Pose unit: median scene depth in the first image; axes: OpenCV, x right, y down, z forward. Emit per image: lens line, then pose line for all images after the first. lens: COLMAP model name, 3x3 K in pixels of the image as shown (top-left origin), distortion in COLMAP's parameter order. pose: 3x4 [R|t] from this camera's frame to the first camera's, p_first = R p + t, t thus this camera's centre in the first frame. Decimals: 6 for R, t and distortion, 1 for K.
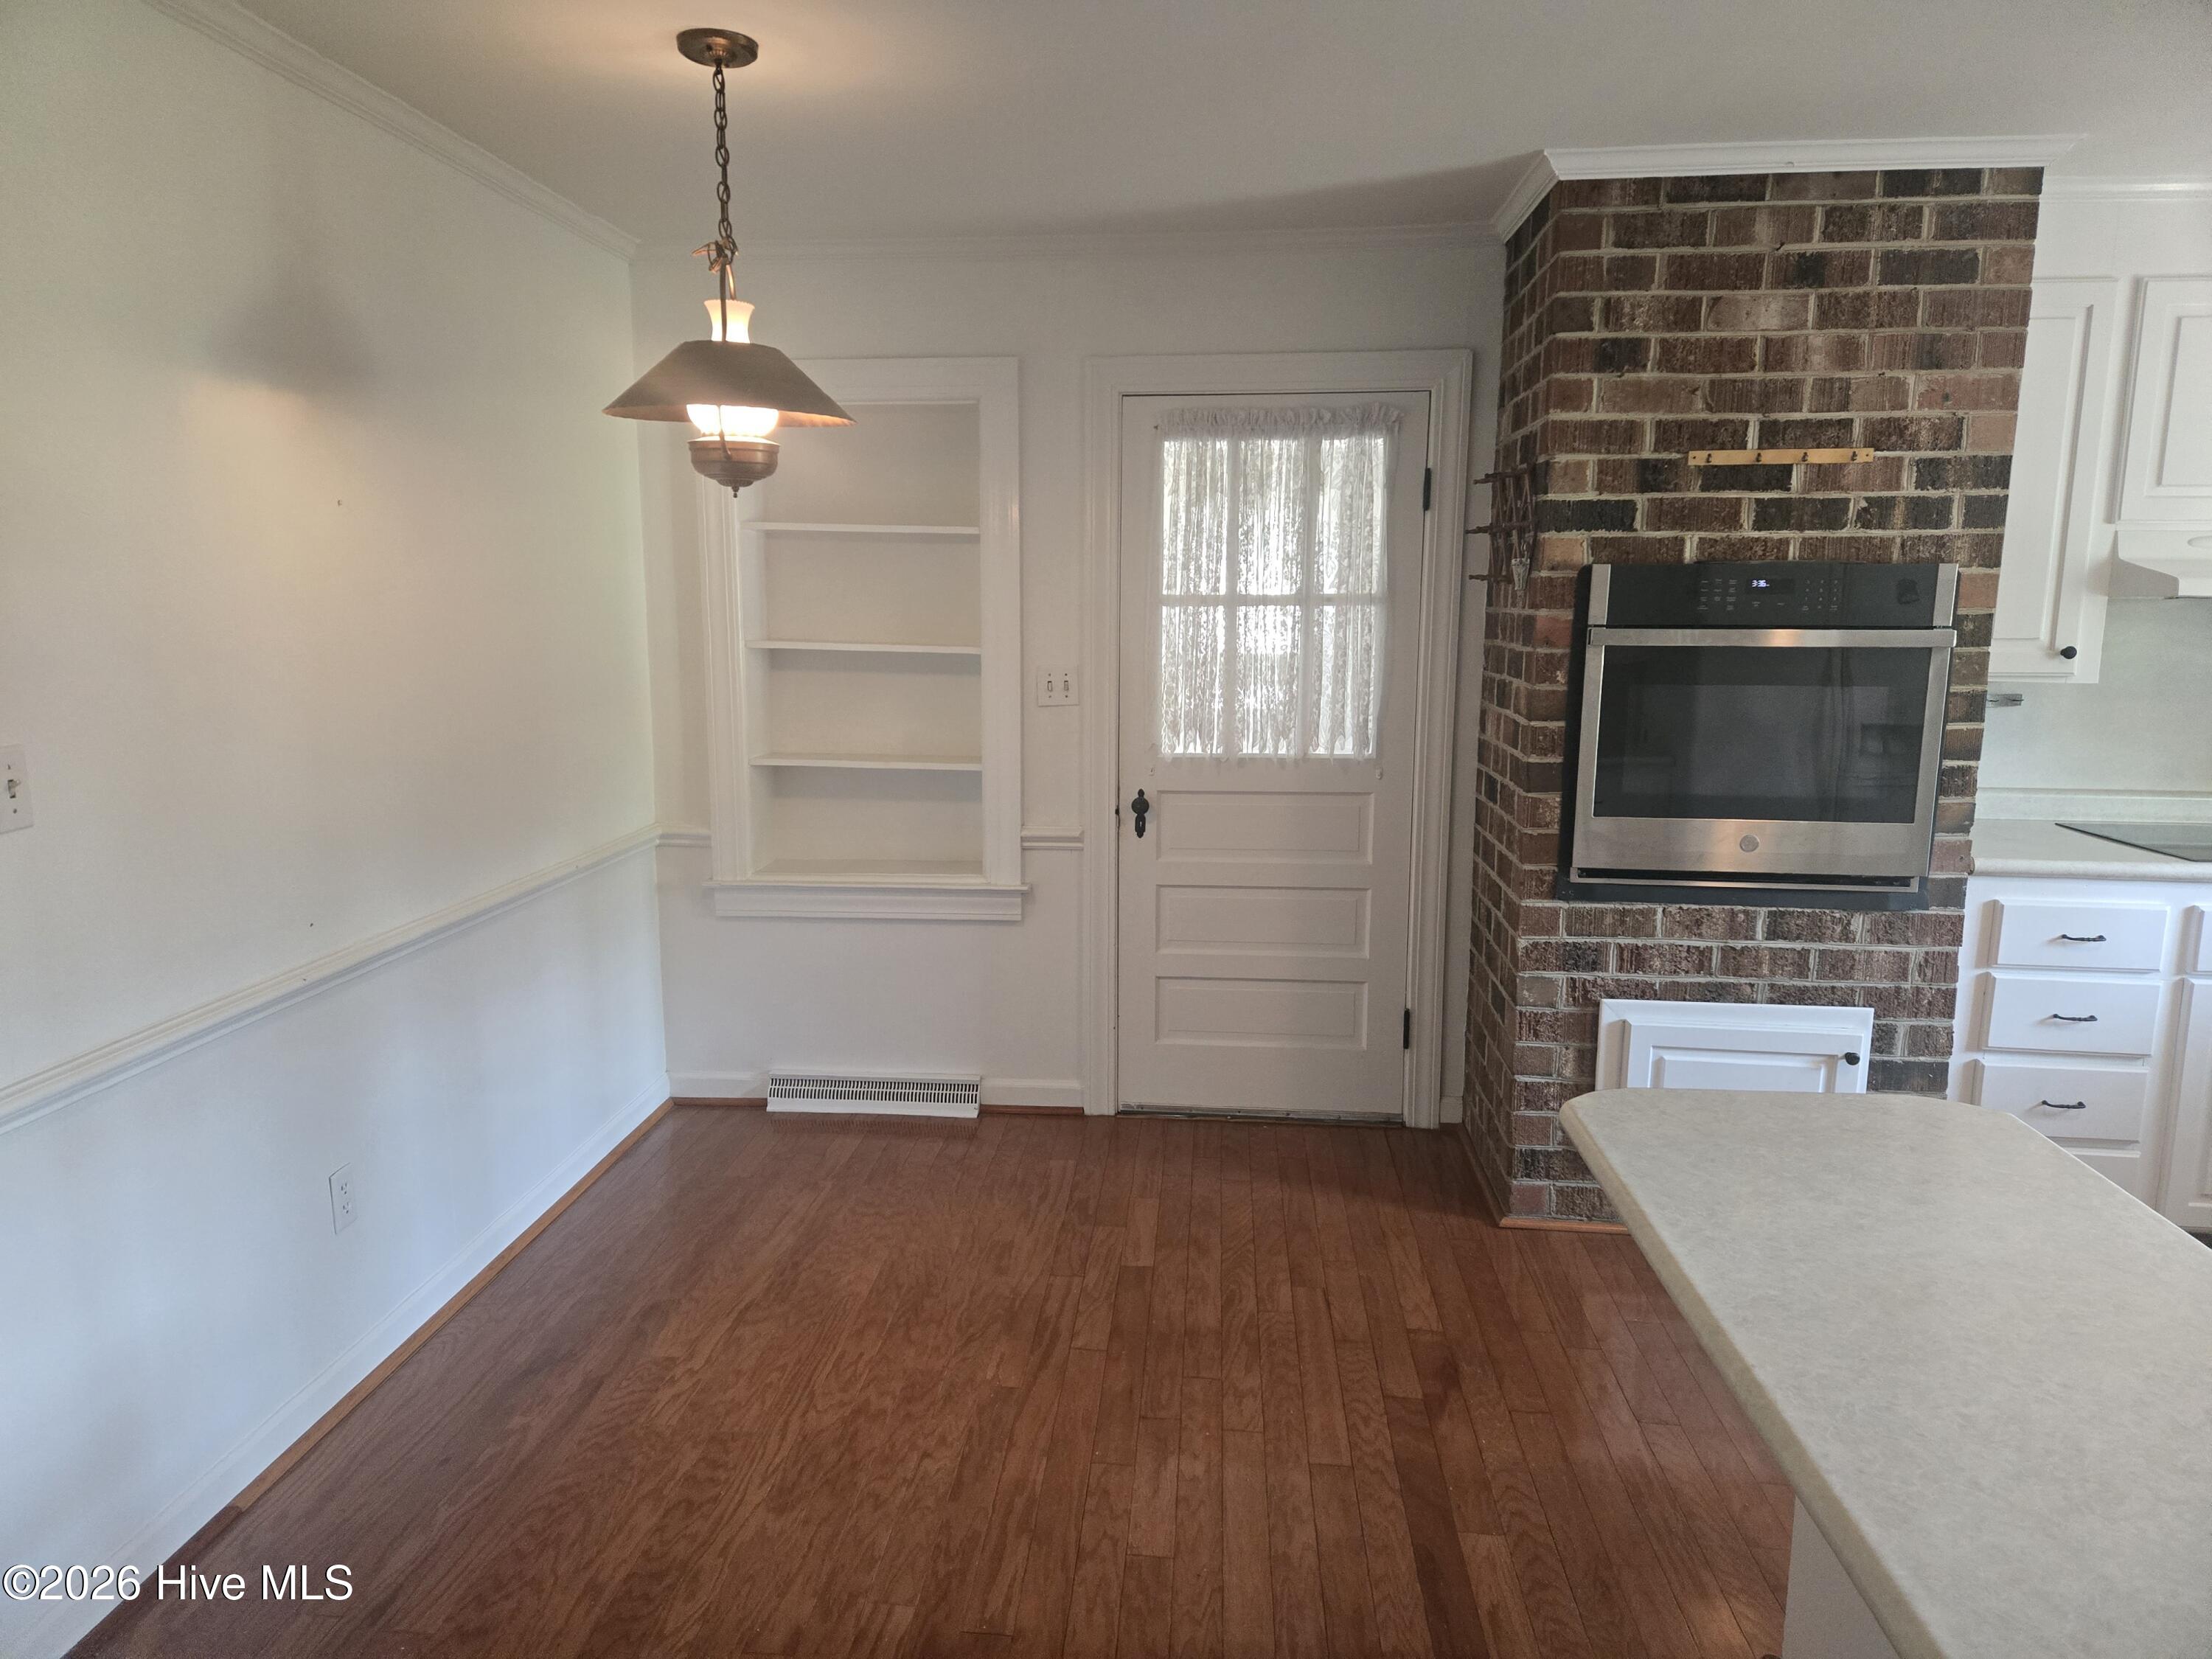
lens RADIAL K [[1482.6, 0, 1061.5], [0, 1482.6, 831.9], [0, 0, 1]] dist [0.086720, -0.092529]
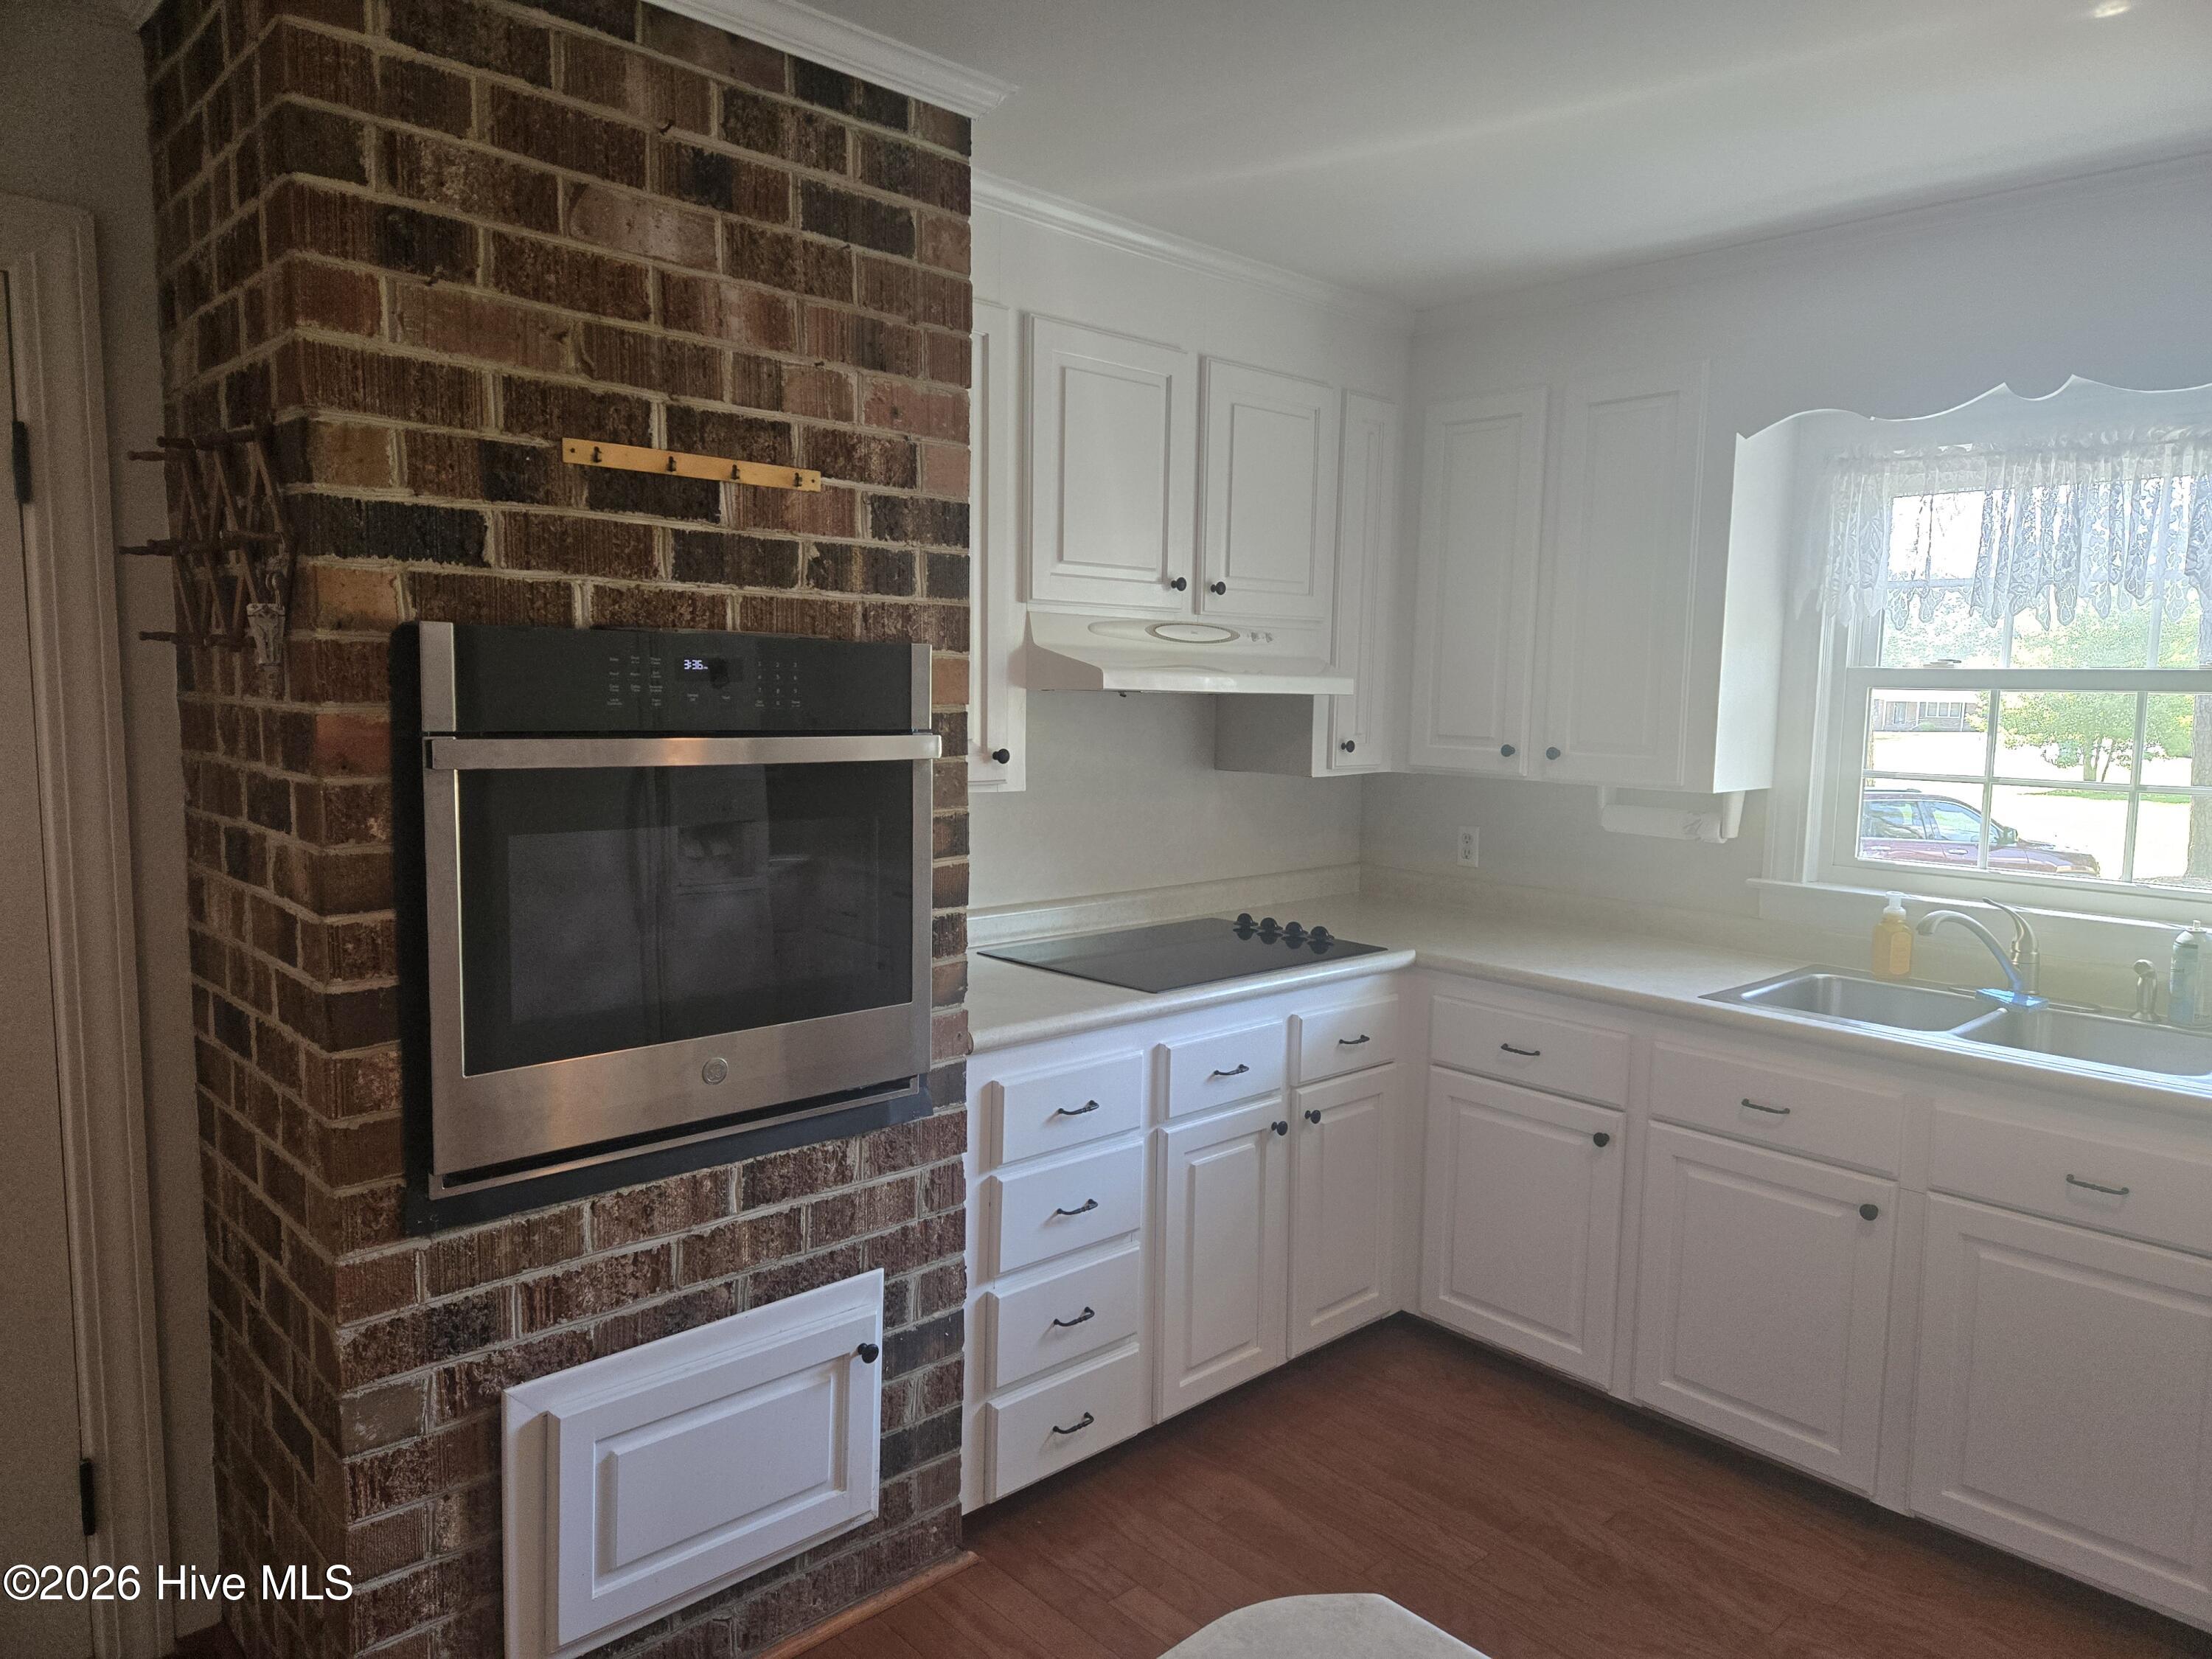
lens RADIAL K [[1451.7, 0, 1112.3], [0, 1451.7, 835.2], [0, 0, 1]] dist [0.083281, -0.064662]
pose [[0.645503, -0.072498, 0.760309, 0.103863], [0.105244, 0.994431, 0.005470, -0.077252], [-0.756472, 0.076487, 0.649539, 0.464974]]
